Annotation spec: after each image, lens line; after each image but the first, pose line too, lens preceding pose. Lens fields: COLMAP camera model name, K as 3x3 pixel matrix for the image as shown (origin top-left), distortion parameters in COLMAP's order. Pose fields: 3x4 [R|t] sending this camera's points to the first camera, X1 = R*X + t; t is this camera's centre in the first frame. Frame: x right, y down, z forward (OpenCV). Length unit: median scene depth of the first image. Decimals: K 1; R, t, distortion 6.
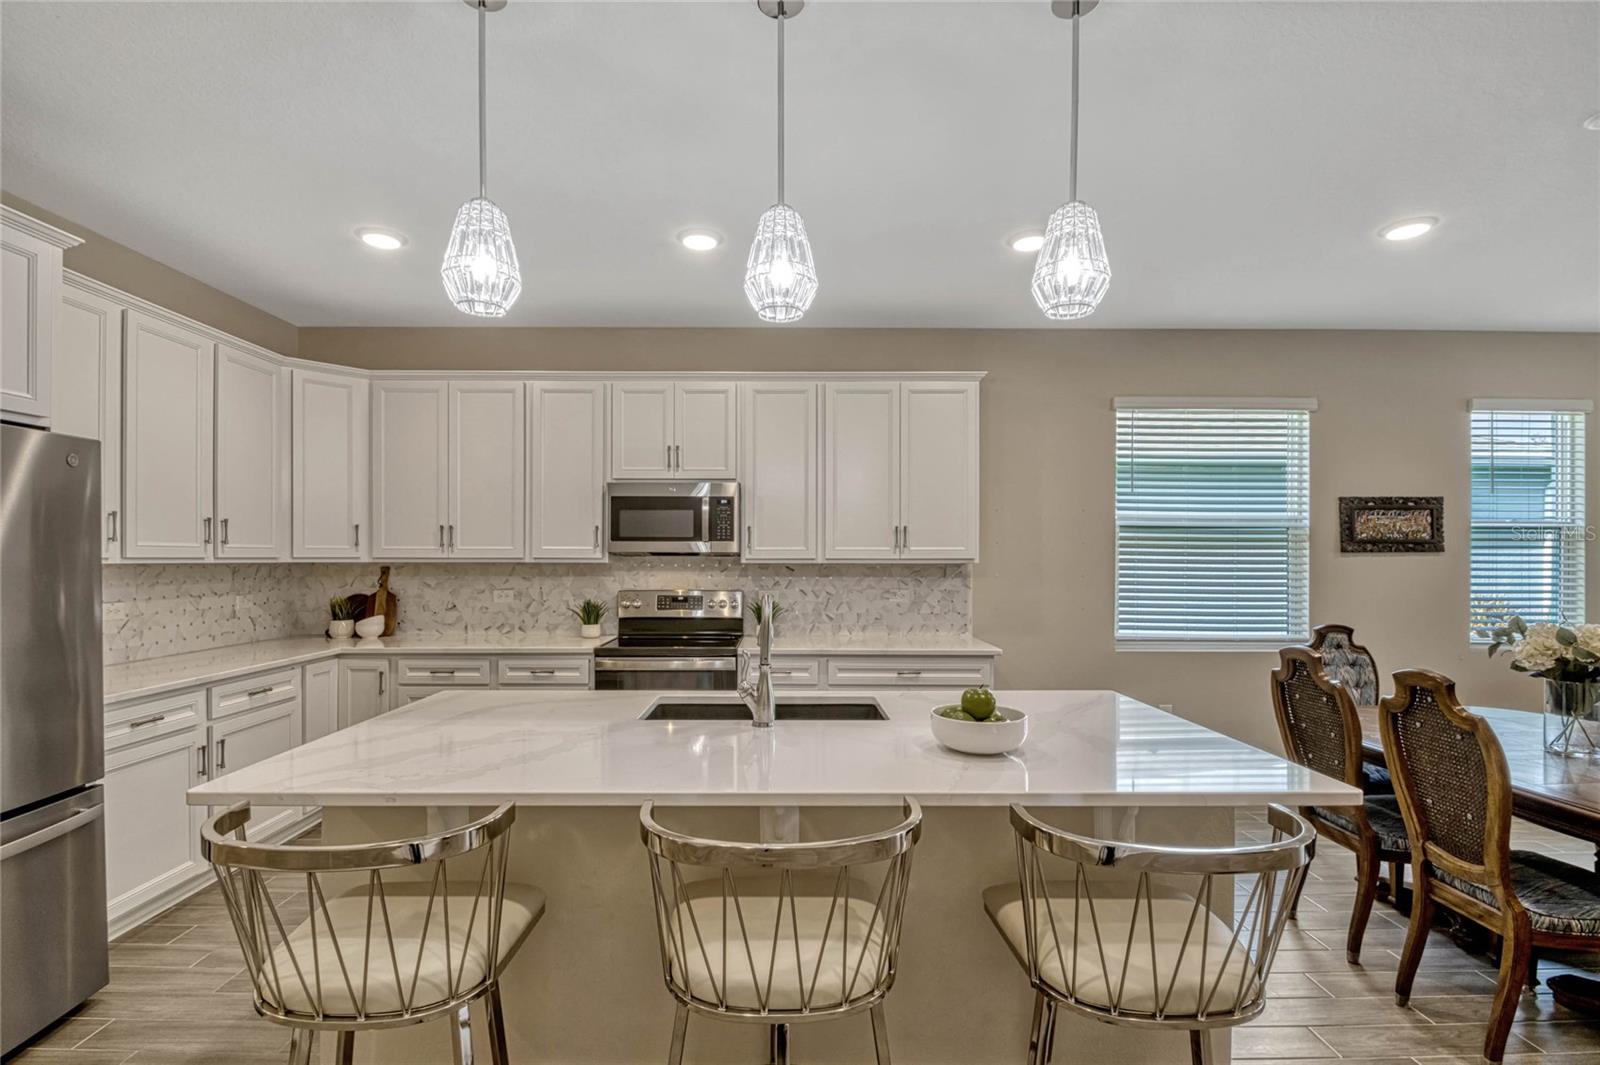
lens RADIAL K [[759.0, 0, 785.0], [0, 759.0, 558.7], [0, 0, 1]] dist [0.000148, -0.000314]
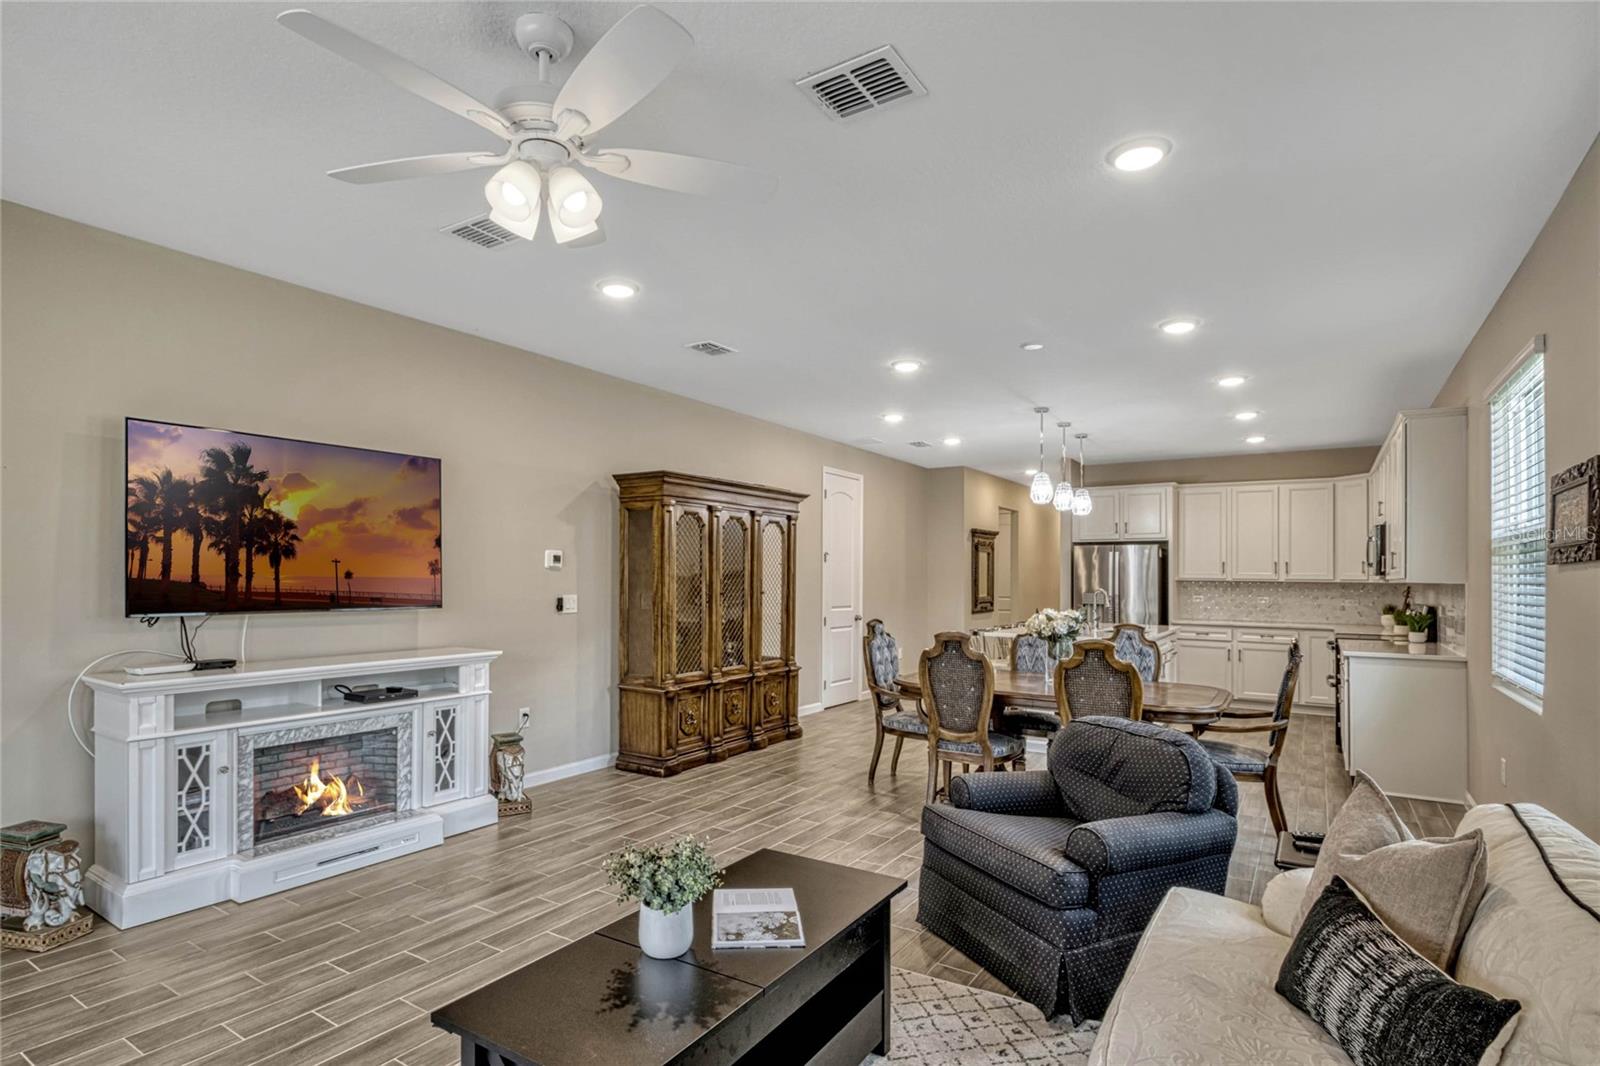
lens RADIAL K [[824.2, 0, 779.2], [0, 824.2, 571.8], [0, 0, 1]] dist [-0.000754, -0.001603]
pose [[-0.553117, -0.013703, -0.832991, 1.698874], [-0.015684, 0.999859, -0.006033, 0.012398], [0.832956, 0.009727, -0.553254, 0.869108]]
